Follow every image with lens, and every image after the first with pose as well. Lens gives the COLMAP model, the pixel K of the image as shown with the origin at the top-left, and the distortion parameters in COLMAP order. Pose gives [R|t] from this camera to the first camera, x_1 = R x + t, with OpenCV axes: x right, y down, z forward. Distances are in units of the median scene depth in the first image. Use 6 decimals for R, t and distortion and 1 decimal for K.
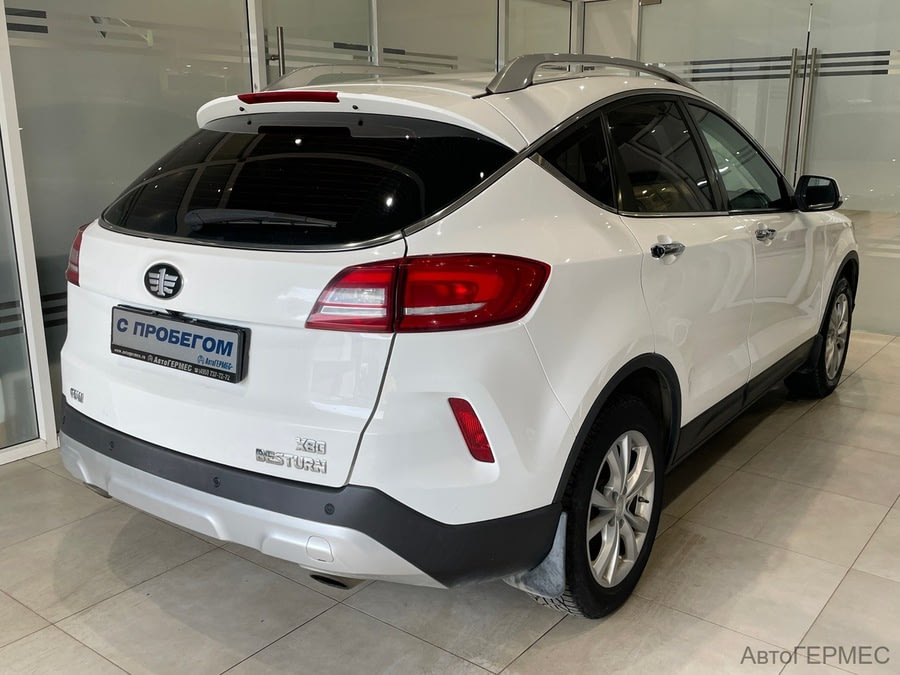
lens RADIAL K [[884.5, 0, 449.8], [0, 884.5, 340.3], [0, 0, 1]] dist [0.005211, 0.000000]
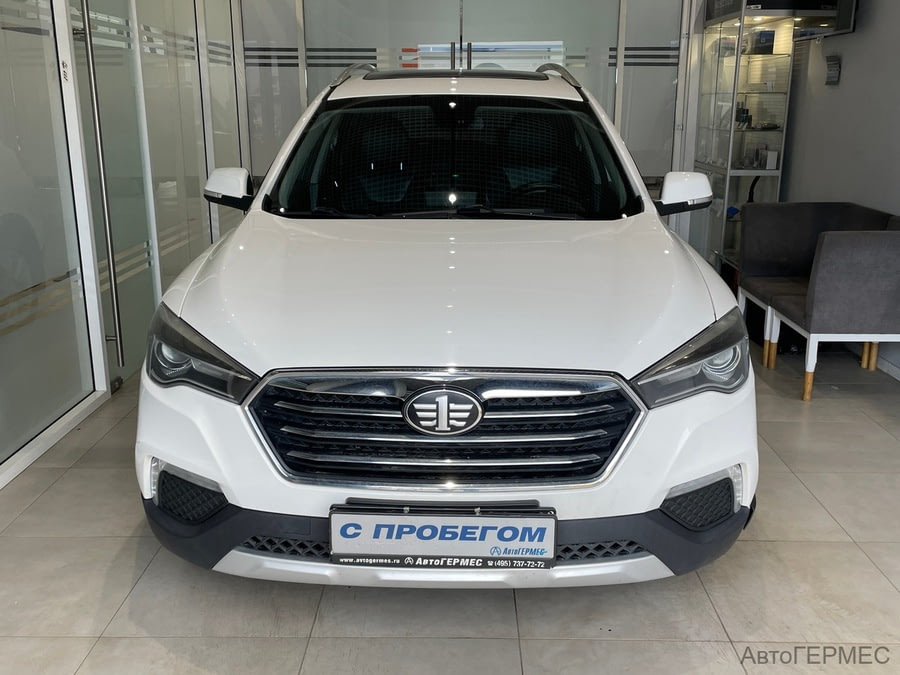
lens RADIAL K [[865.6, 0, 449.2], [0, 865.6, 335.1], [0, 0, 1]] dist [0.011134, 0.000000]
pose [[0.815257, -0.148926, 0.559622, -0.796988], [0.127446, 0.988815, 0.077479, -0.280952], [-0.564901, 0.008156, 0.825119, 0.262118]]
